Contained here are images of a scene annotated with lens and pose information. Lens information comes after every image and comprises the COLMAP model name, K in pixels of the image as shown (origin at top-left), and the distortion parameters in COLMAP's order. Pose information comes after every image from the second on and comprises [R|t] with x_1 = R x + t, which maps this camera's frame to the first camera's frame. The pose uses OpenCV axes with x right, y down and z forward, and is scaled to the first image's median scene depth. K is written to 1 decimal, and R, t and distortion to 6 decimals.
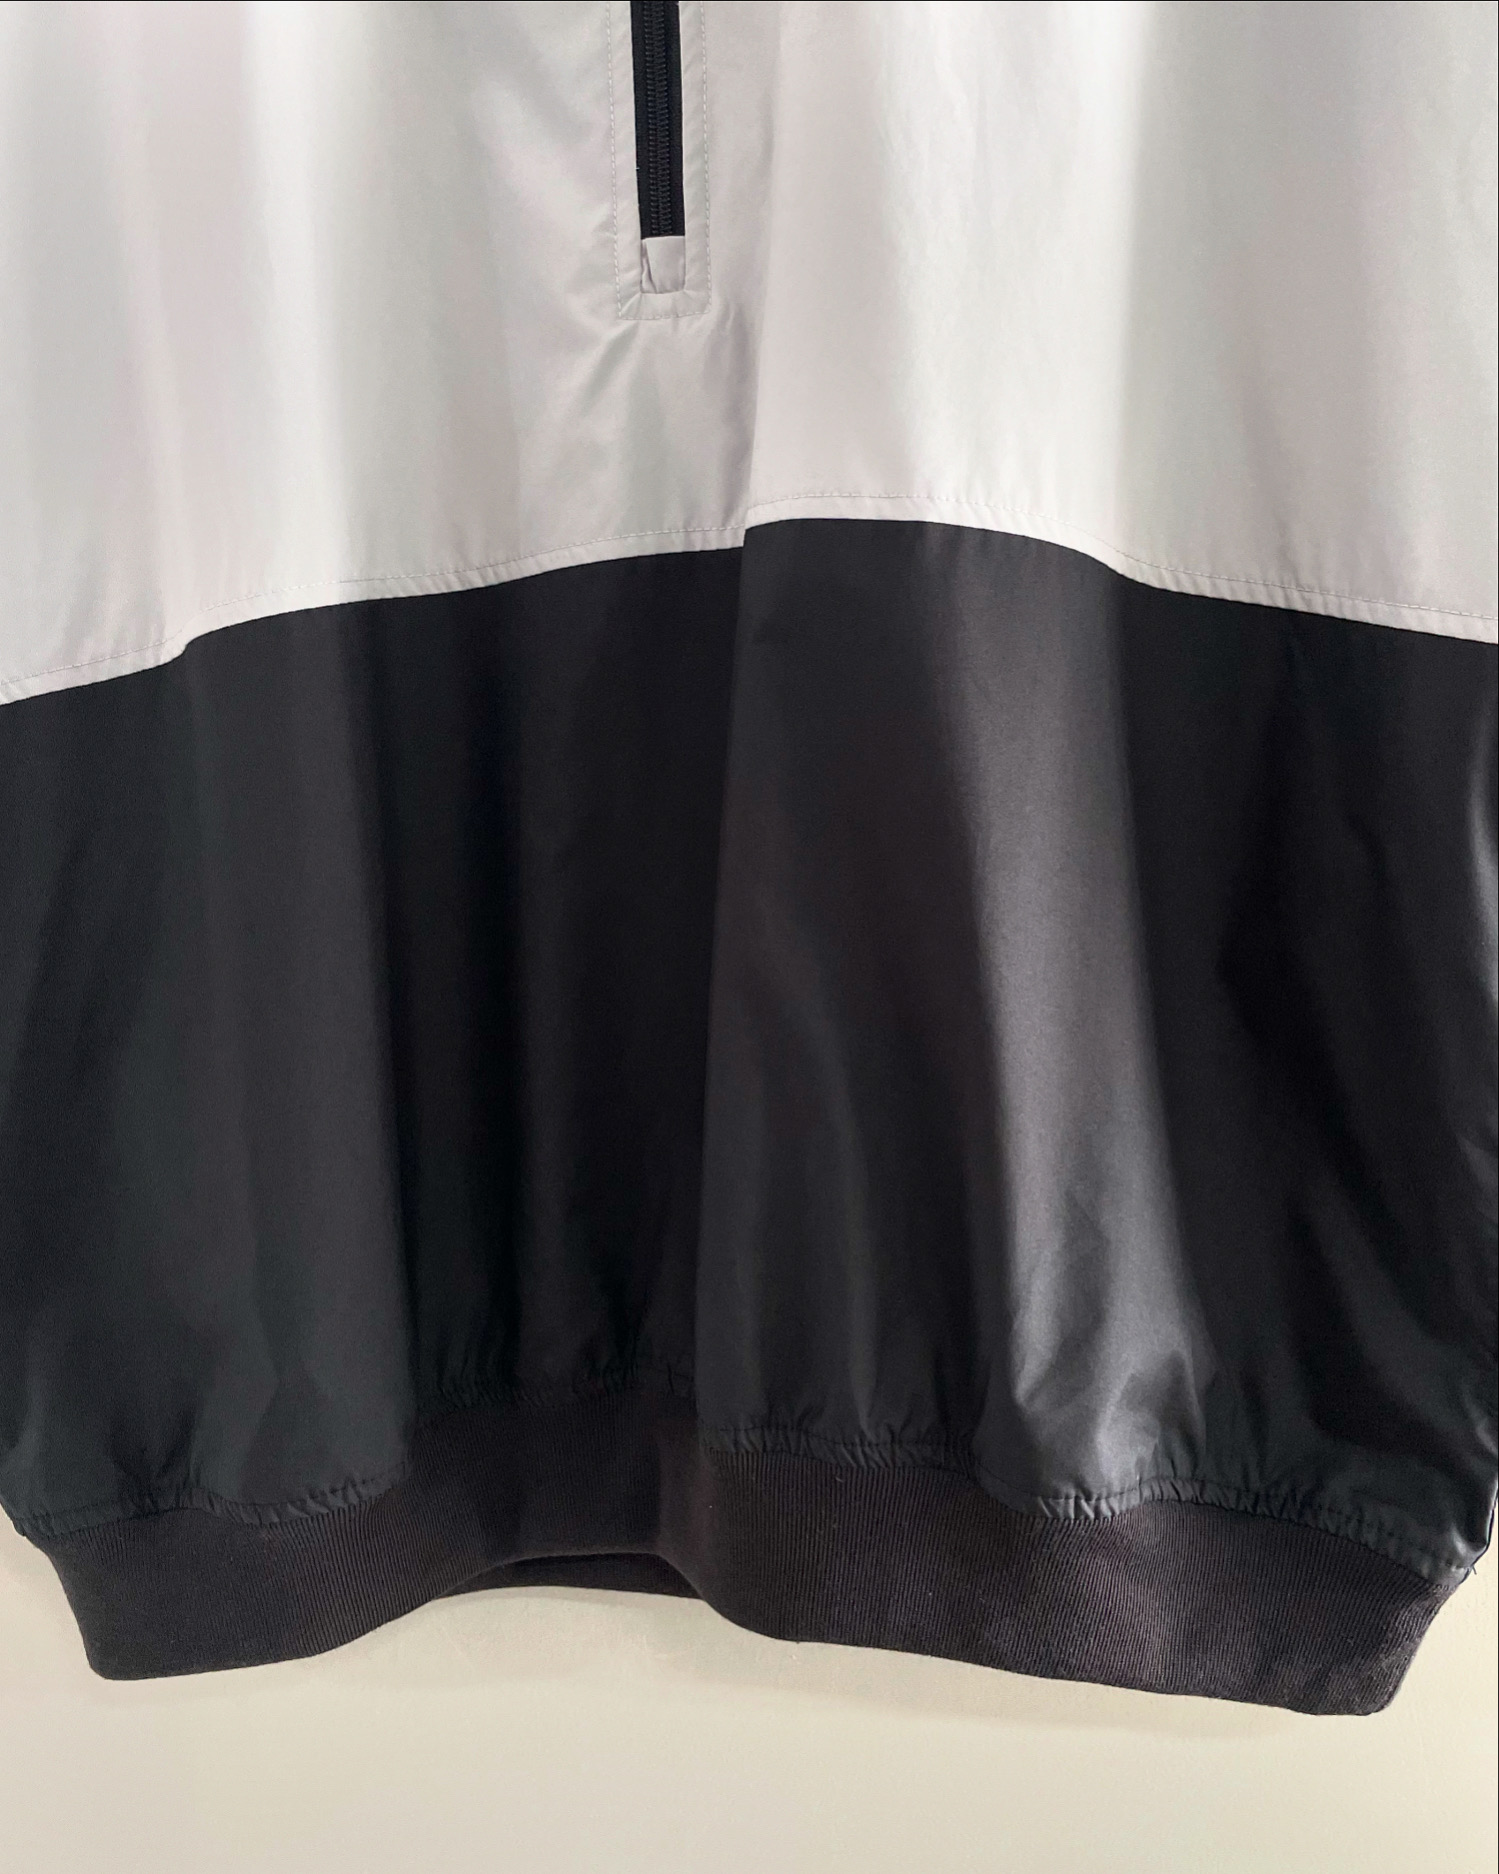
lens RADIAL K [[1639.8, 0, 789.4], [0, 1639.8, 934.3], [0, 0, 1]] dist [0.063629, -0.072592]
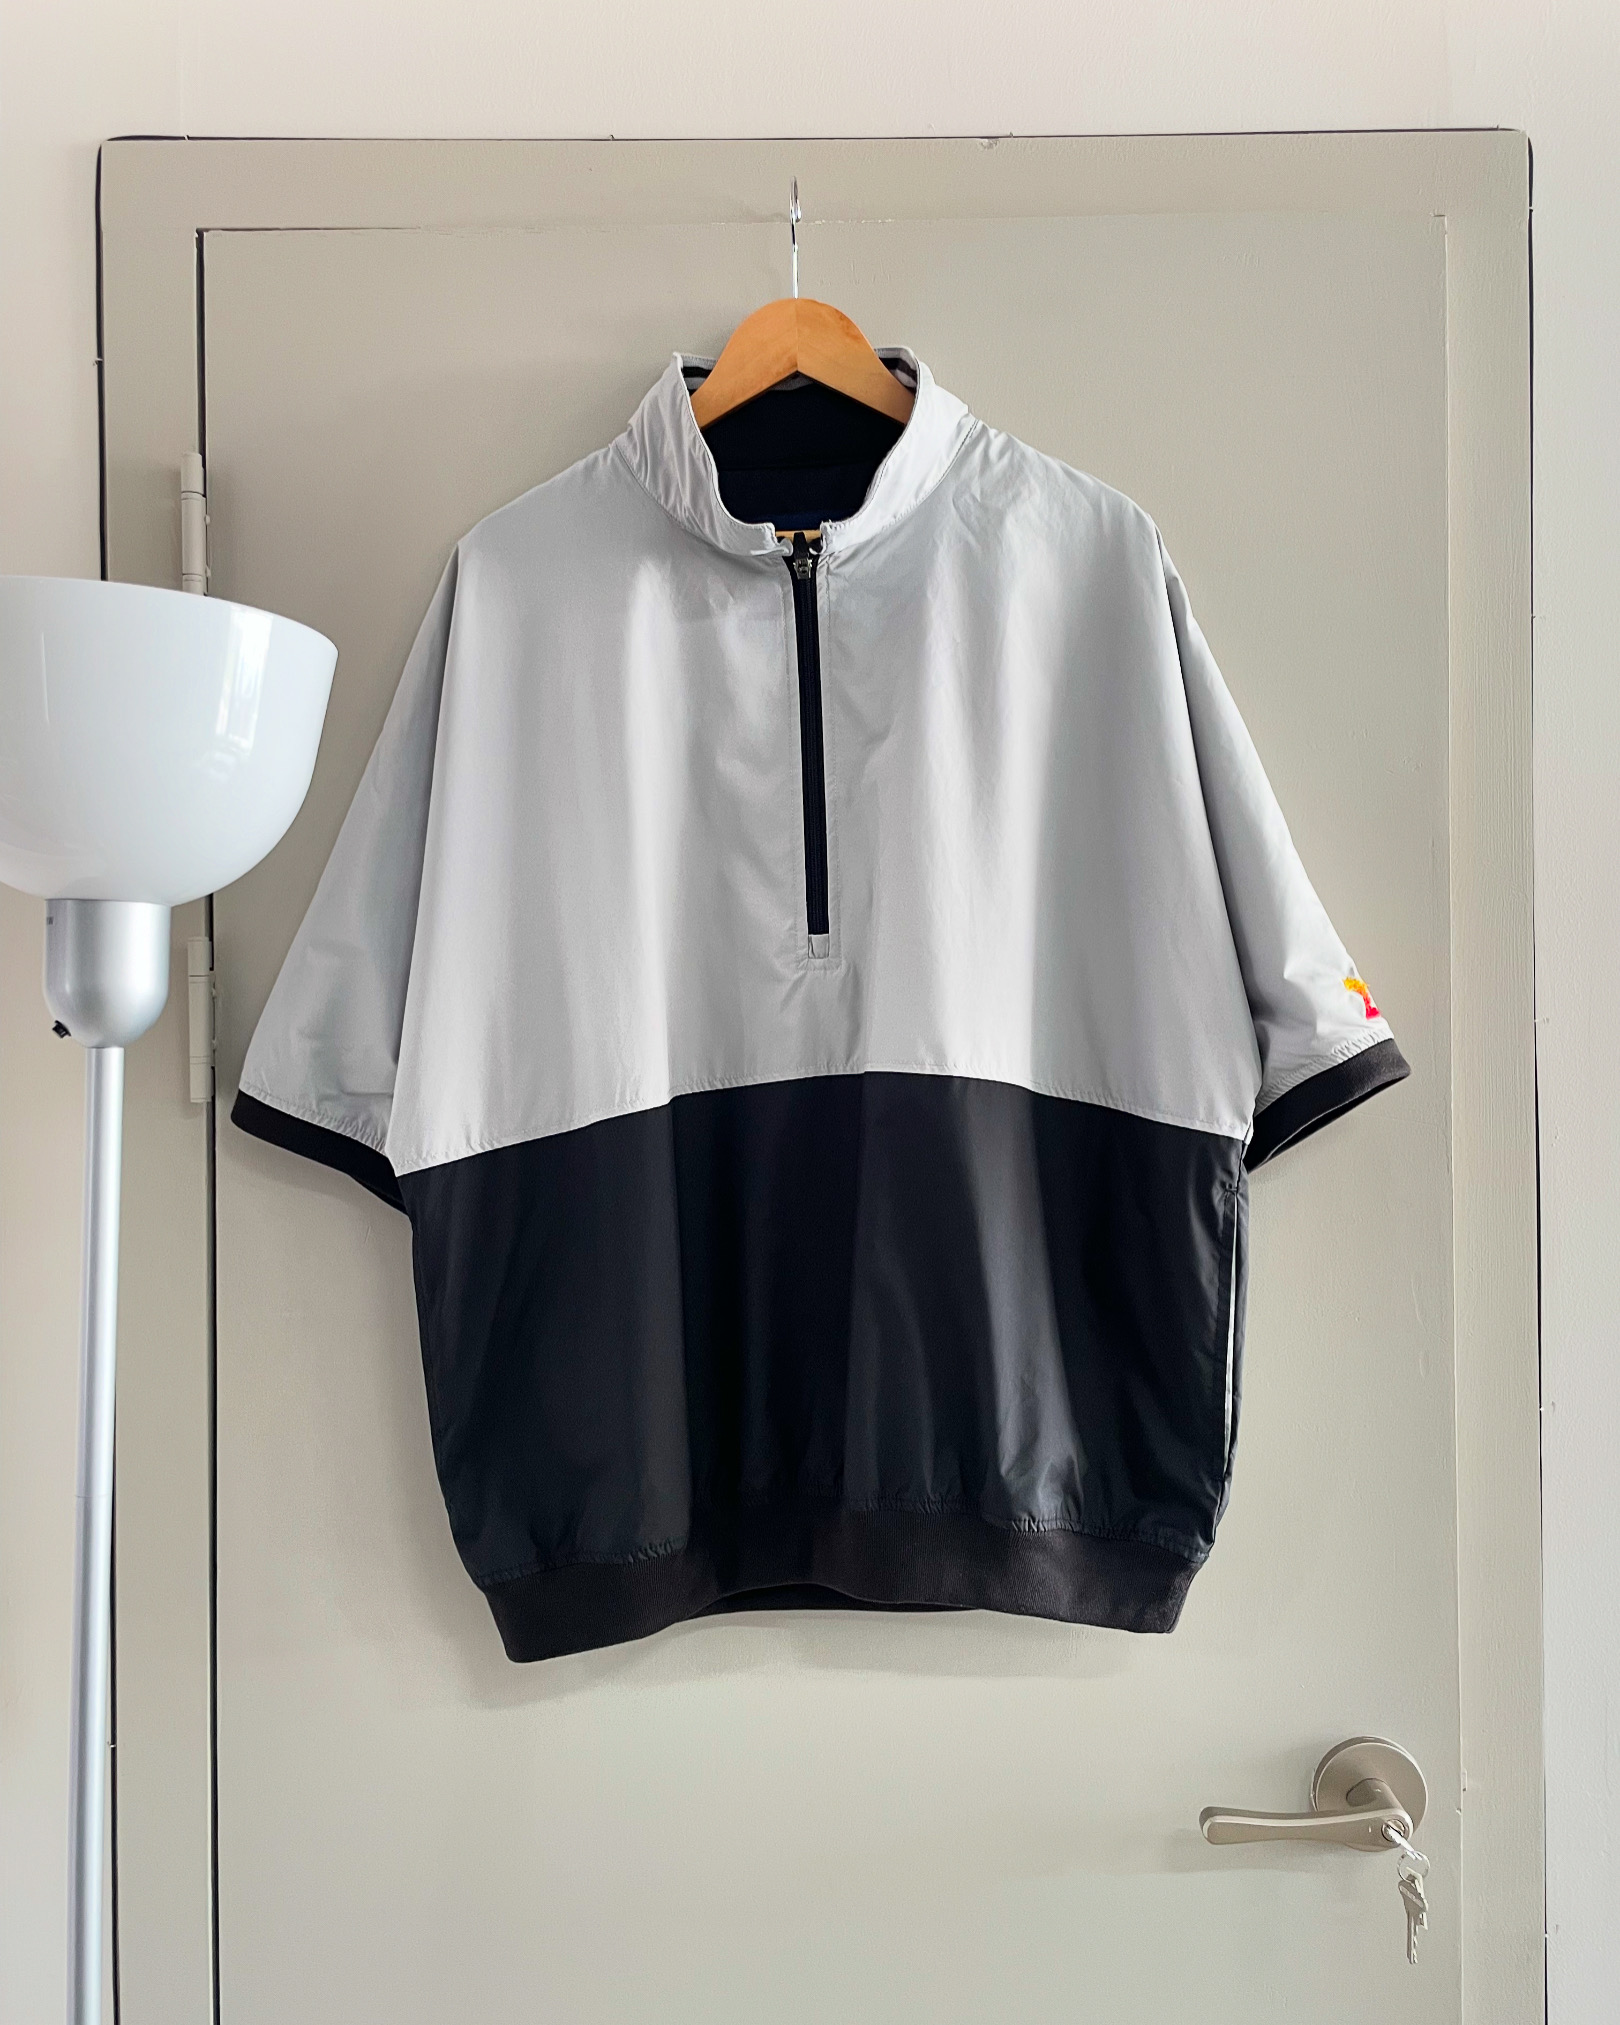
lens RADIAL K [[1771.9, 0, 811.5], [0, 1771.9, 1028.8], [0, 0, 1]] dist [0.063629, -0.072592]
pose [[0.990706, 0.001551, 0.136013, -0.404584], [0.015653, 0.991992, -0.125327, -0.009773], [-0.135118, 0.126291, 0.982748, -1.265773]]
